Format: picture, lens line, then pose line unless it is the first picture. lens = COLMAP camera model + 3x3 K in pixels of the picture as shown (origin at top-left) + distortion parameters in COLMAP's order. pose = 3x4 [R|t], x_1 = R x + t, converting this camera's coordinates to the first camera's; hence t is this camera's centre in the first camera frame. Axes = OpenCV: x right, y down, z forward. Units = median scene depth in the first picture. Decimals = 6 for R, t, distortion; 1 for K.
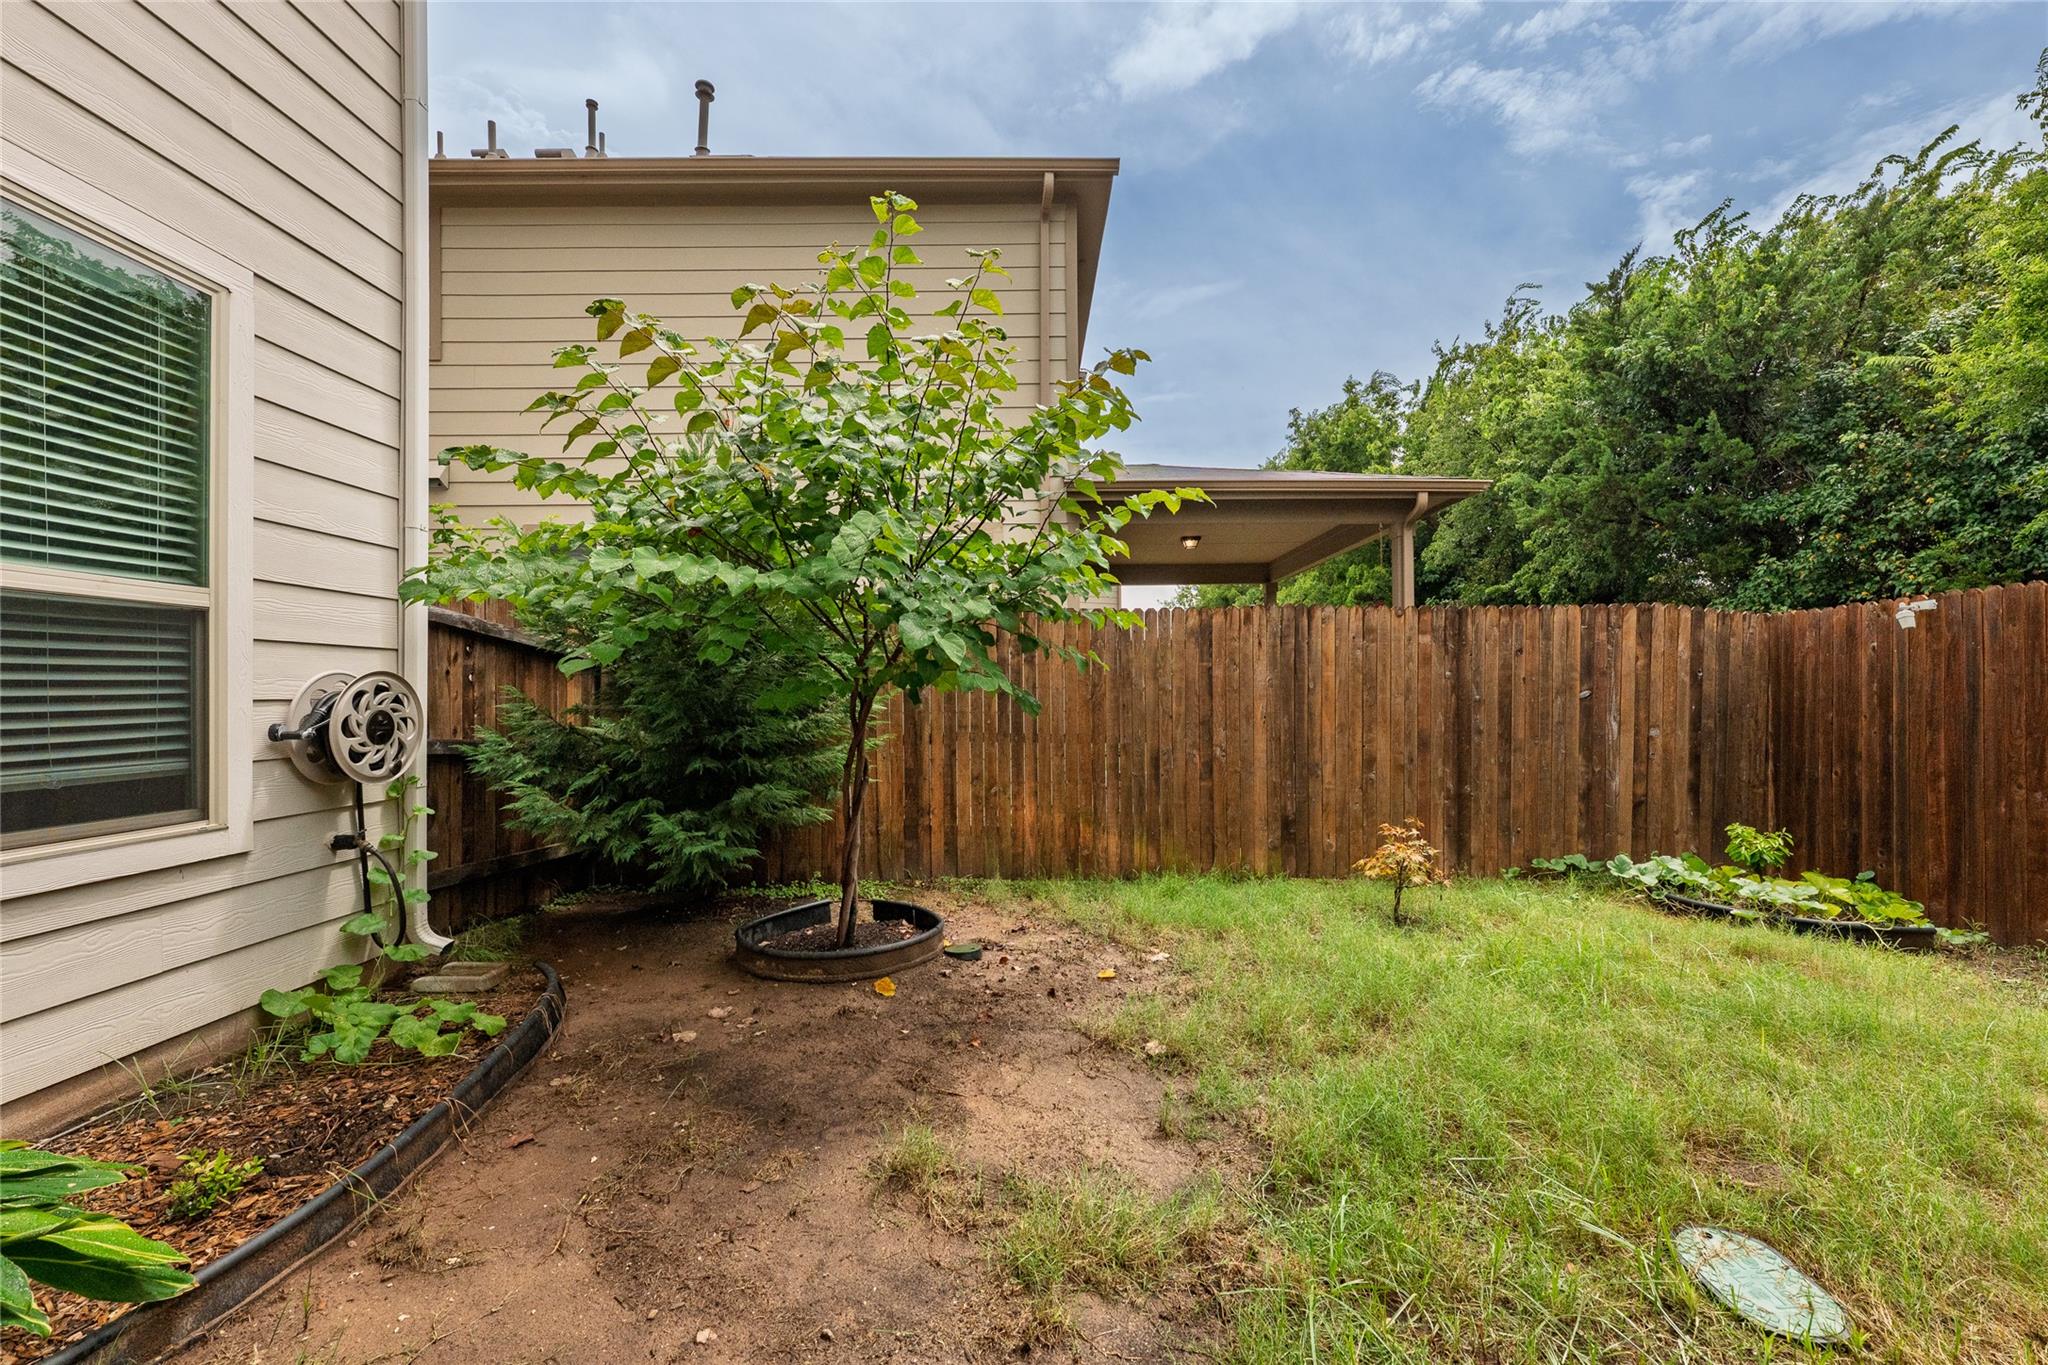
lens RADIAL K [[859.8, 0, 1015.9], [0, 859.8, 695.5], [0, 0, 1]] dist [0.001232, 0.000149]
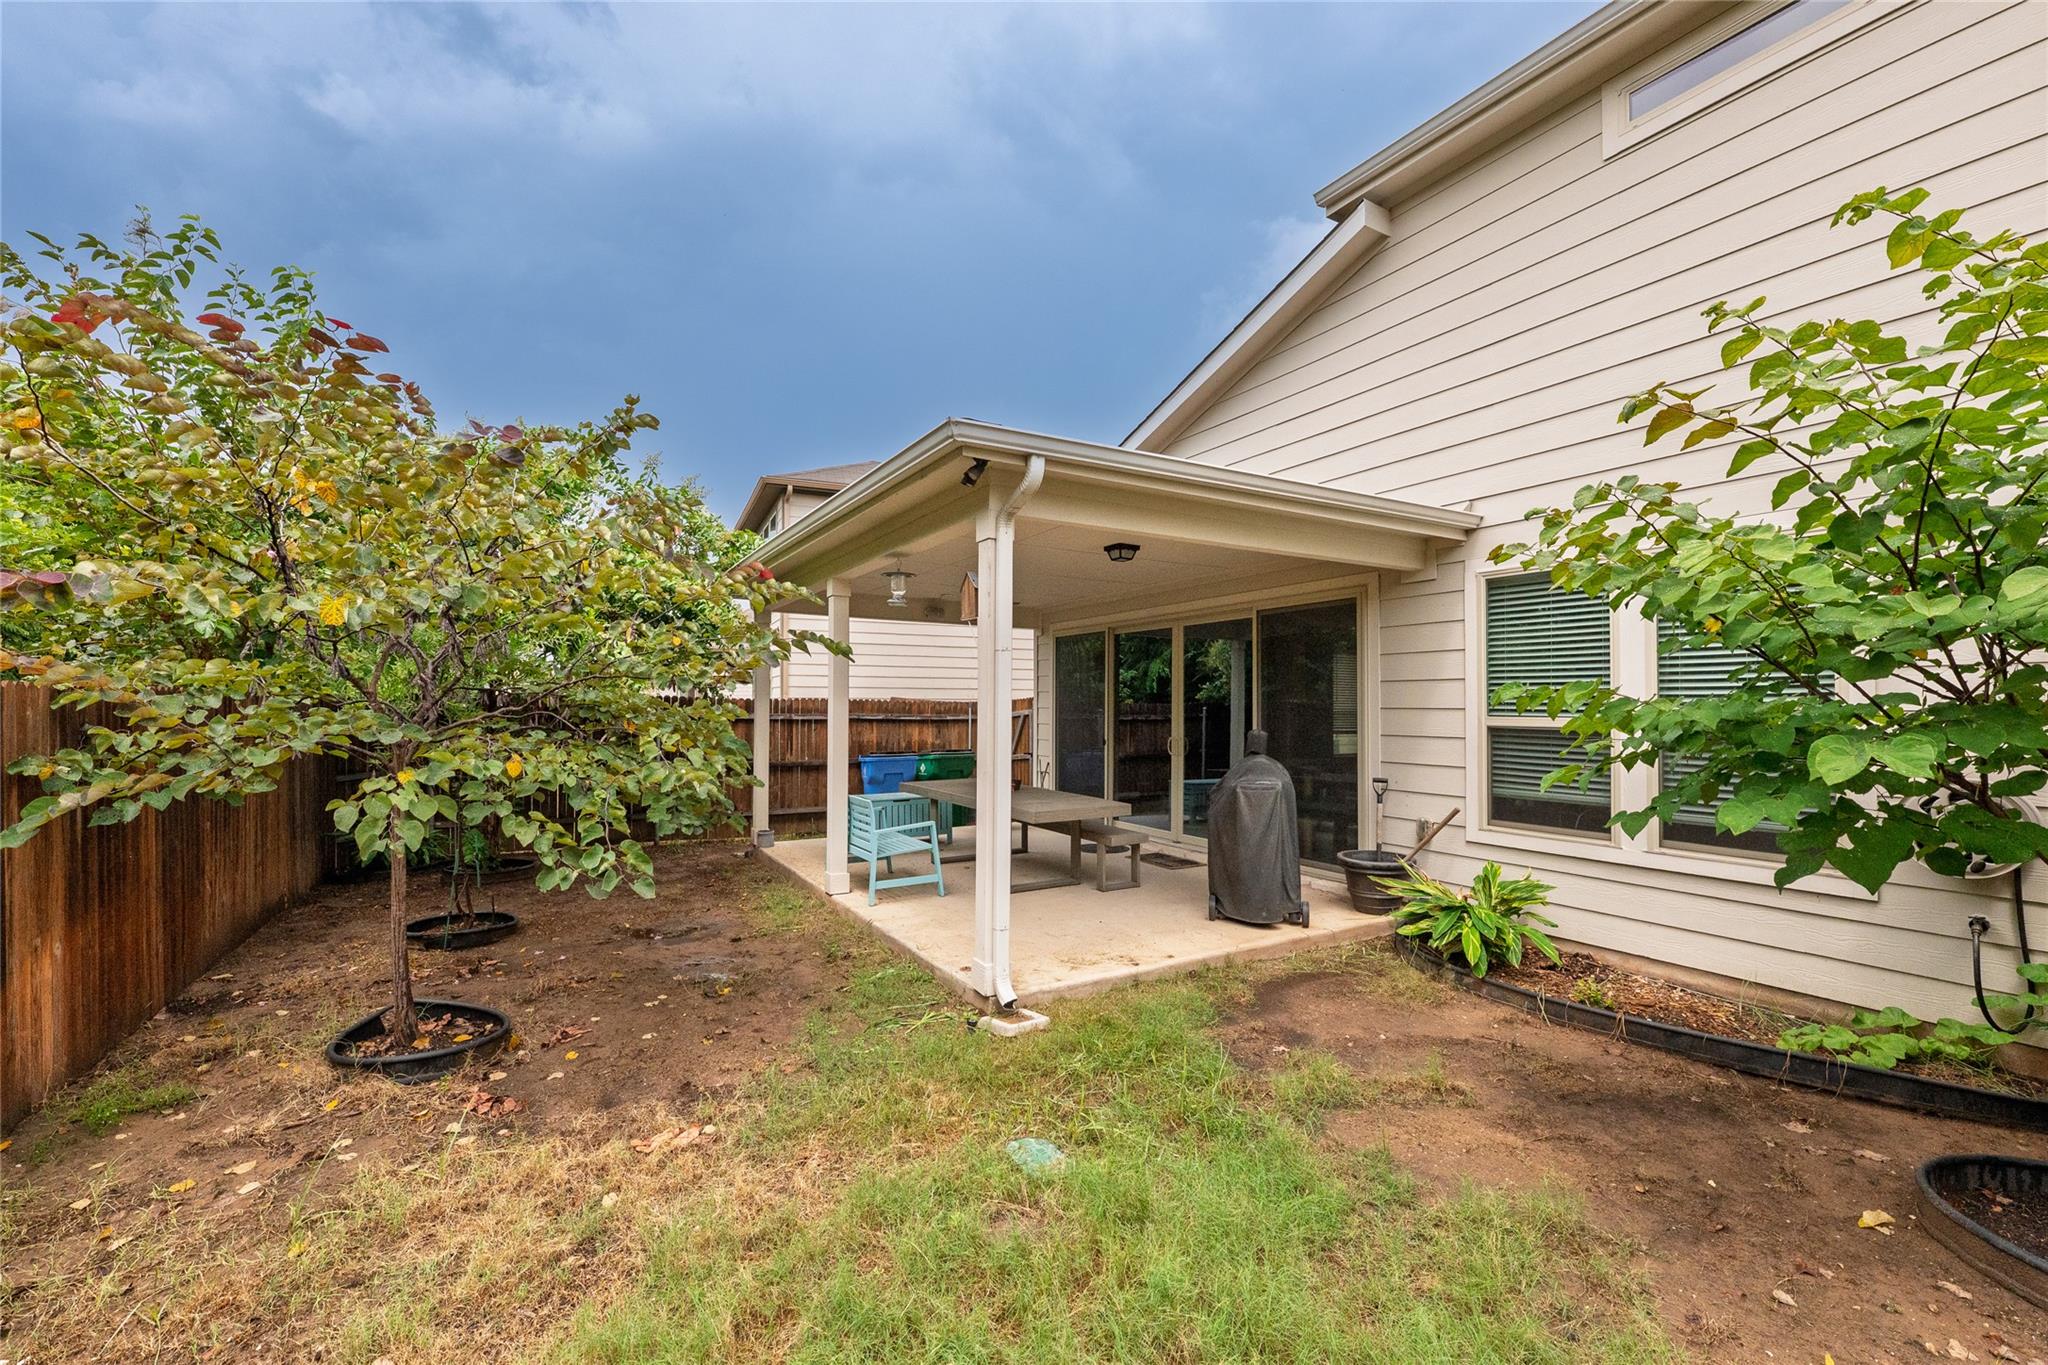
lens RADIAL K [[859.8, 0, 1015.9], [0, 859.8, 695.5], [0, 0, 1]] dist [0.001232, 0.000149]
pose [[-0.856568, -0.004362, -0.516015, 1.231534], [-0.002695, 0.999988, -0.003981, -0.174424], [0.516026, -0.002020, -0.856570, 1.696726]]
